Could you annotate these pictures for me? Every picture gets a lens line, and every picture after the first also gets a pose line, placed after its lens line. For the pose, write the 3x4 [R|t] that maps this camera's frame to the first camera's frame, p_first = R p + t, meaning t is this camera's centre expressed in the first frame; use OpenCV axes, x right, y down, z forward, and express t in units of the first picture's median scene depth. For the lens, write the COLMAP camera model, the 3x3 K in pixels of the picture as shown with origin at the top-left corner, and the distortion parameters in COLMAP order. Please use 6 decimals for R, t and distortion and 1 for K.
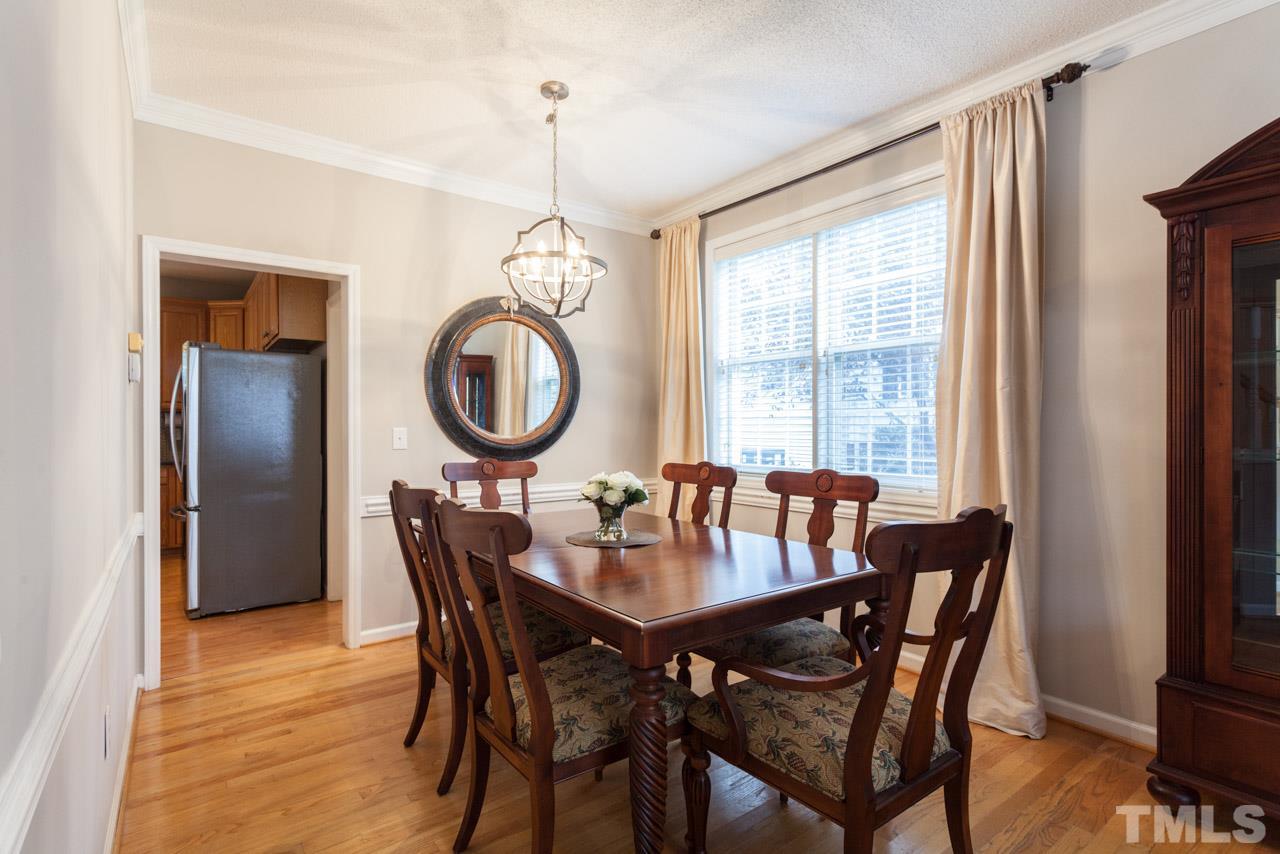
lens RADIAL K [[619.5, 0, 640.1], [0, 619.5, 426.4], [0, 0, 1]] dist [-0.000361, -0.000383]
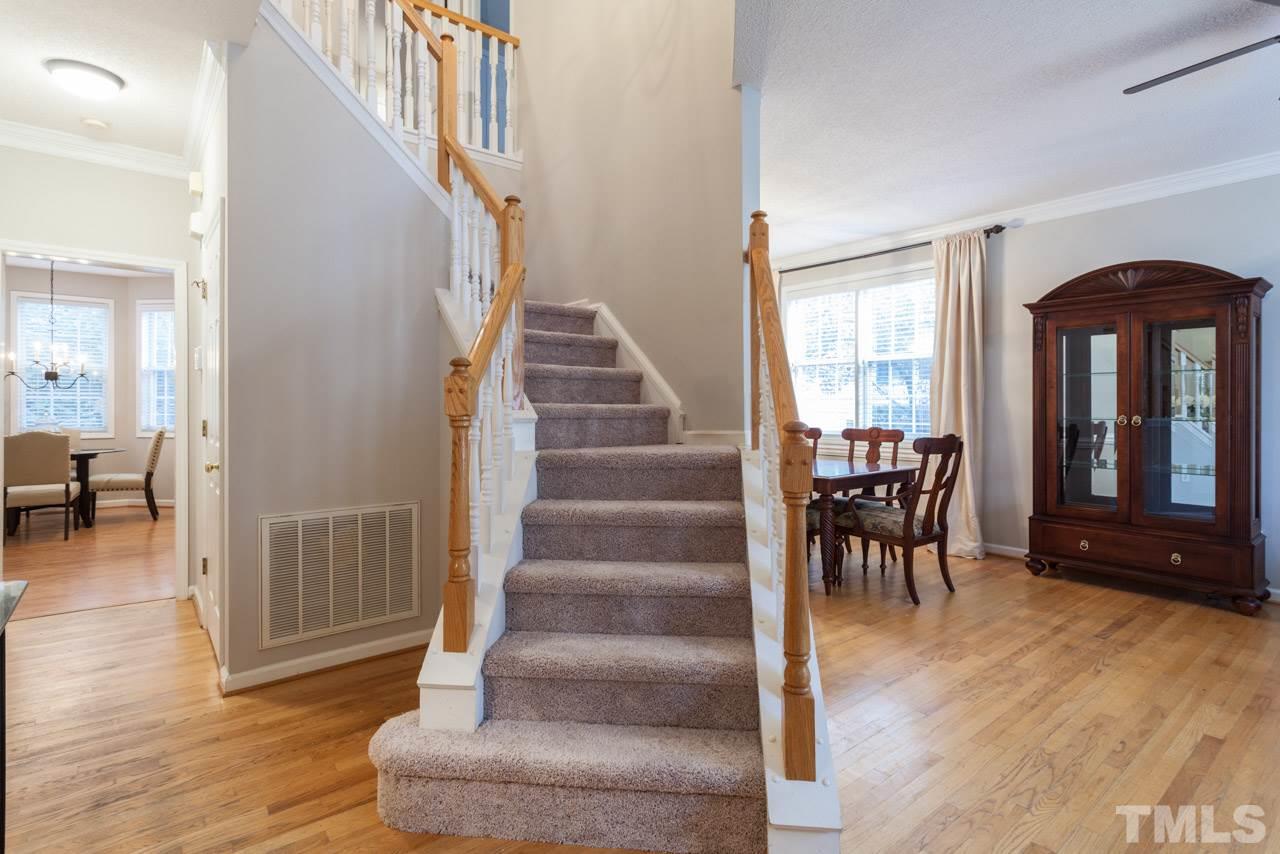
lens RADIAL K [[619.5, 0, 638.3], [0, 619.5, 407.2], [0, 0, 1]] dist [-0.000361, -0.000383]
pose [[0.999716, -0.002098, 0.023726, -0.500949], [0.002006, 0.999990, 0.003881, -0.003663], [-0.023734, -0.003832, 0.999711, -0.951505]]
